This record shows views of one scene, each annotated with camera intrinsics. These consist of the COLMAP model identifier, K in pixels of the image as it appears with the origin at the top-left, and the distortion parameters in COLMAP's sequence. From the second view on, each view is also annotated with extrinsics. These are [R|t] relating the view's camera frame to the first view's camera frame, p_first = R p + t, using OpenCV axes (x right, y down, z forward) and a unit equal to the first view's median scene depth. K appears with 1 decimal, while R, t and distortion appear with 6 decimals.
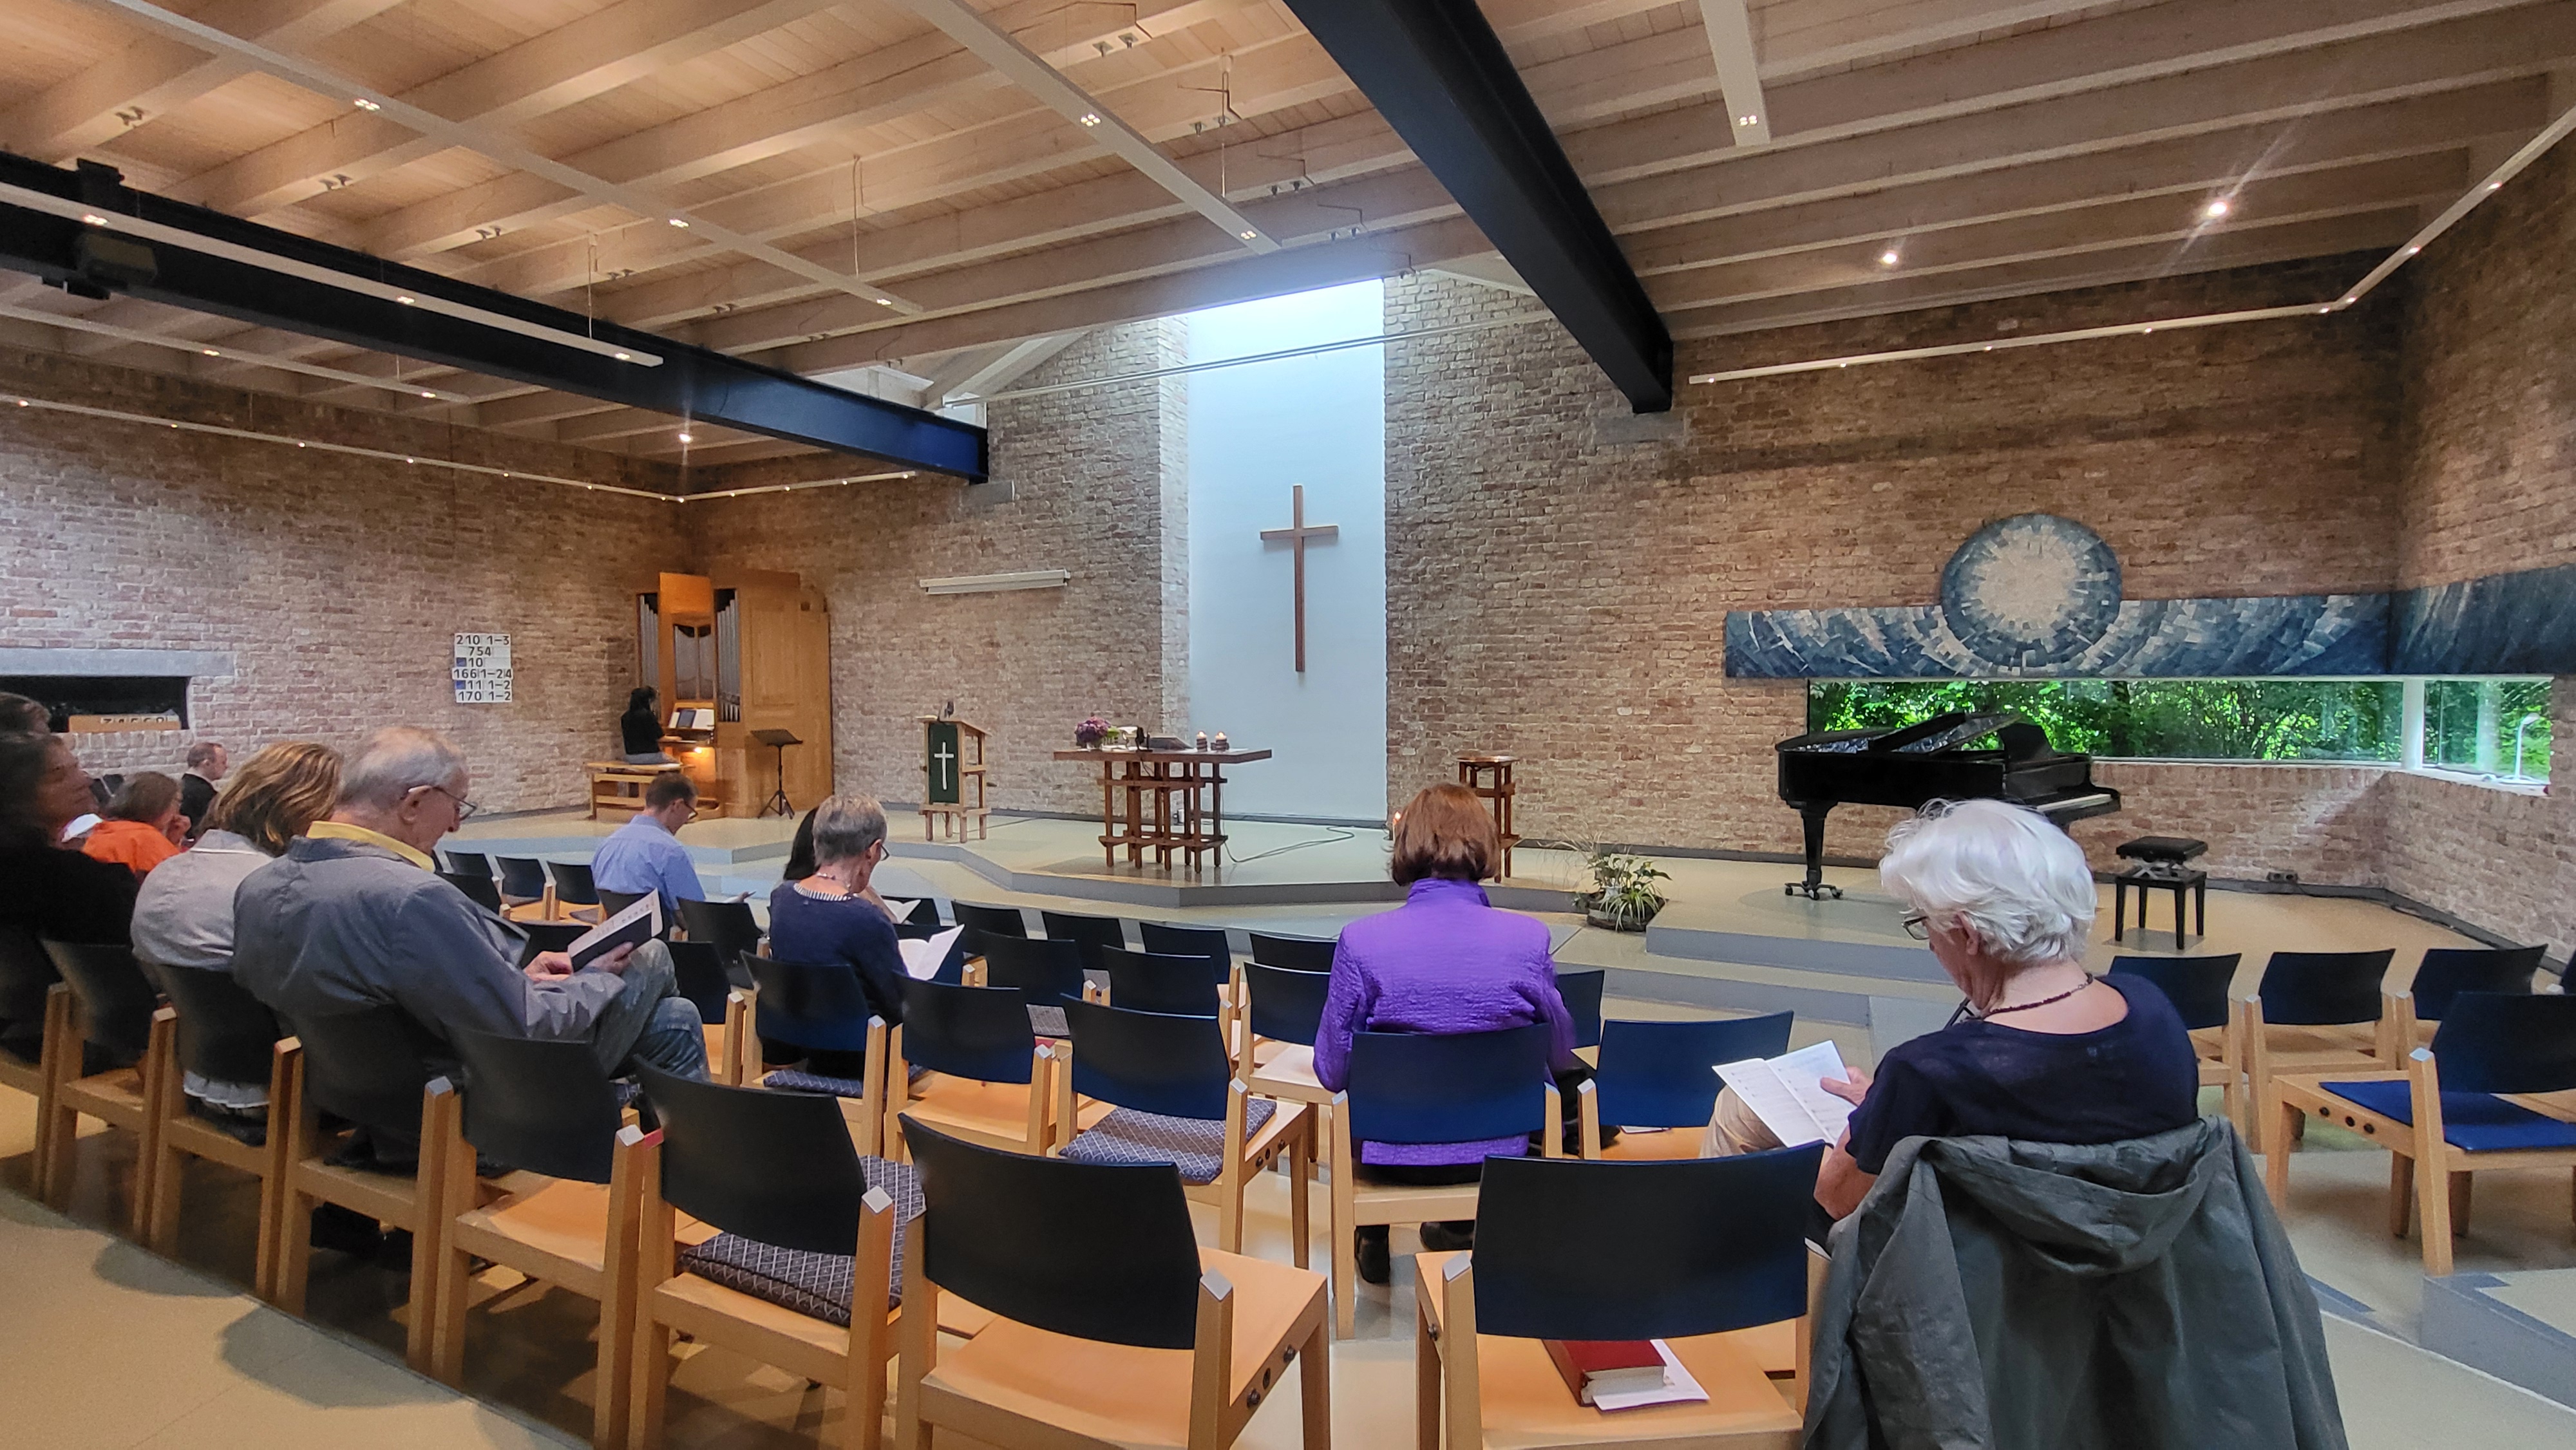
lens RADIAL K [[1163.1, 0, 1291.5], [0, 1163.1, 717.5], [0, 0, 1]] dist [0.000676, 0.000063]
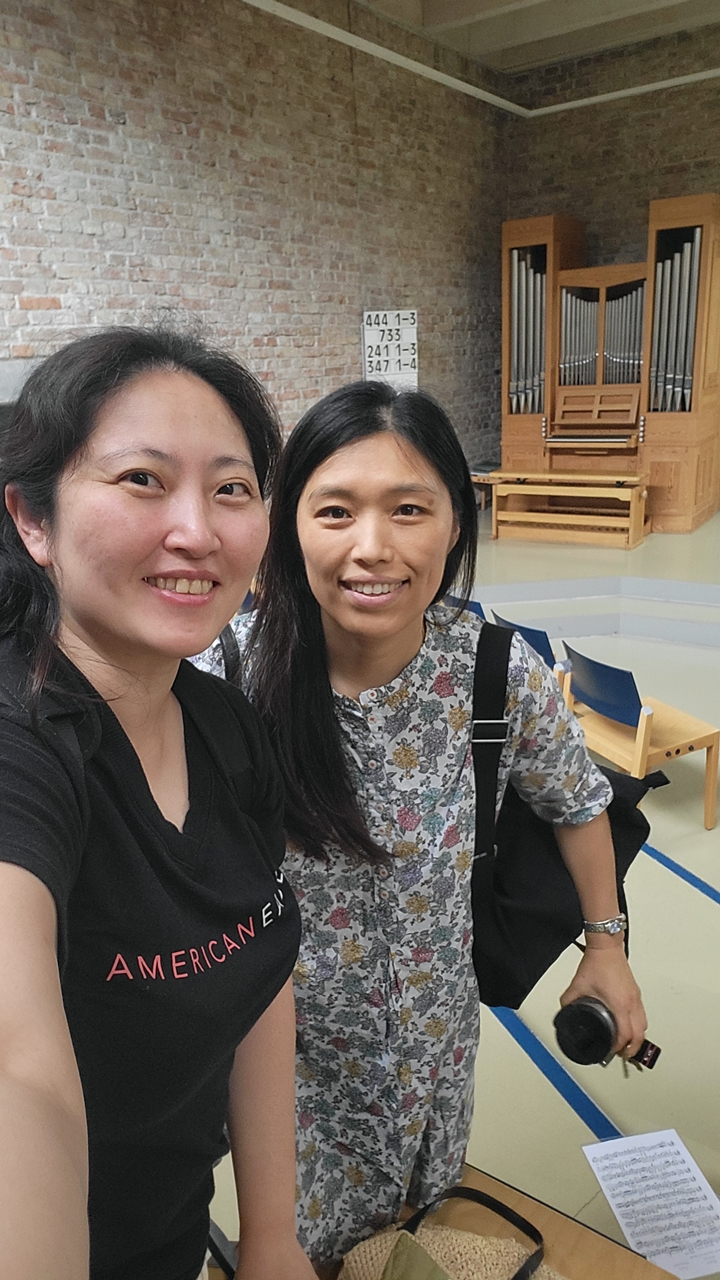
lens RADIAL K [[894.0, 0, 359.5], [0, 894.0, 642.2], [0, 0, 1]] dist [0.006701, 0.005662]
pose [[0.987163, -0.000760, -0.159715, -0.699419], [0.046620, 0.957811, 0.283592, -0.034519], [0.152761, -0.287398, 0.945551, 0.413492]]
